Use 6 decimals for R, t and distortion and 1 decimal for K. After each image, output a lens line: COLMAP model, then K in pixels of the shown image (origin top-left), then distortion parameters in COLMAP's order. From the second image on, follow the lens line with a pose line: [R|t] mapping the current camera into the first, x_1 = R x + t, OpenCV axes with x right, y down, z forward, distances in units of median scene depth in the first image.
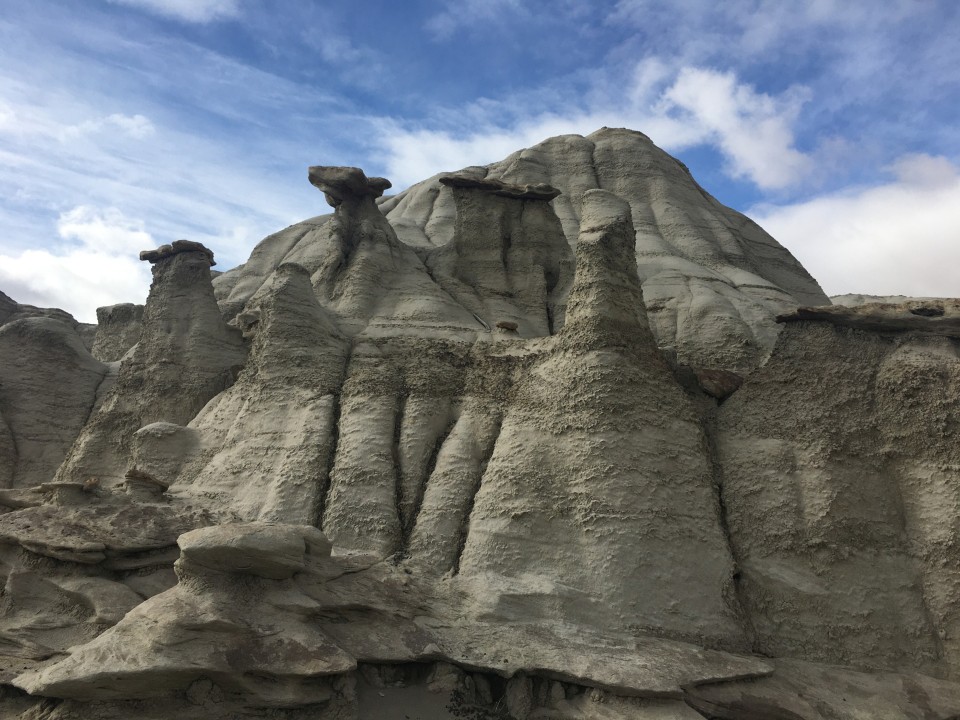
lens RADIAL K [[806.6, 0, 478.9], [0, 806.6, 359.2], [0, 0, 1]] dist [0.046220, -0.004426]
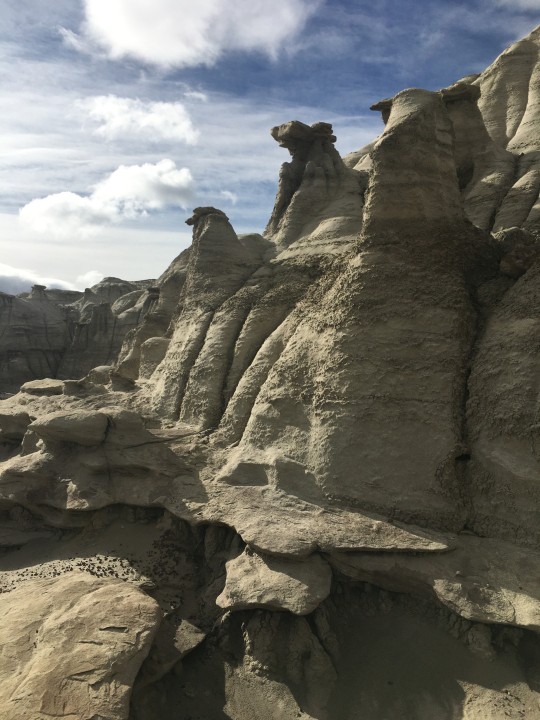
lens RADIAL K [[604.9, 0, 270.0], [0, 604.9, 361.3], [0, 0, 1]] dist [0.046220, -0.004426]
pose [[0.804638, -0.041704, -0.592299, 0.581823], [0.134438, 0.984421, 0.113320, 0.027933], [0.578346, -0.170809, 0.797709, 0.267085]]
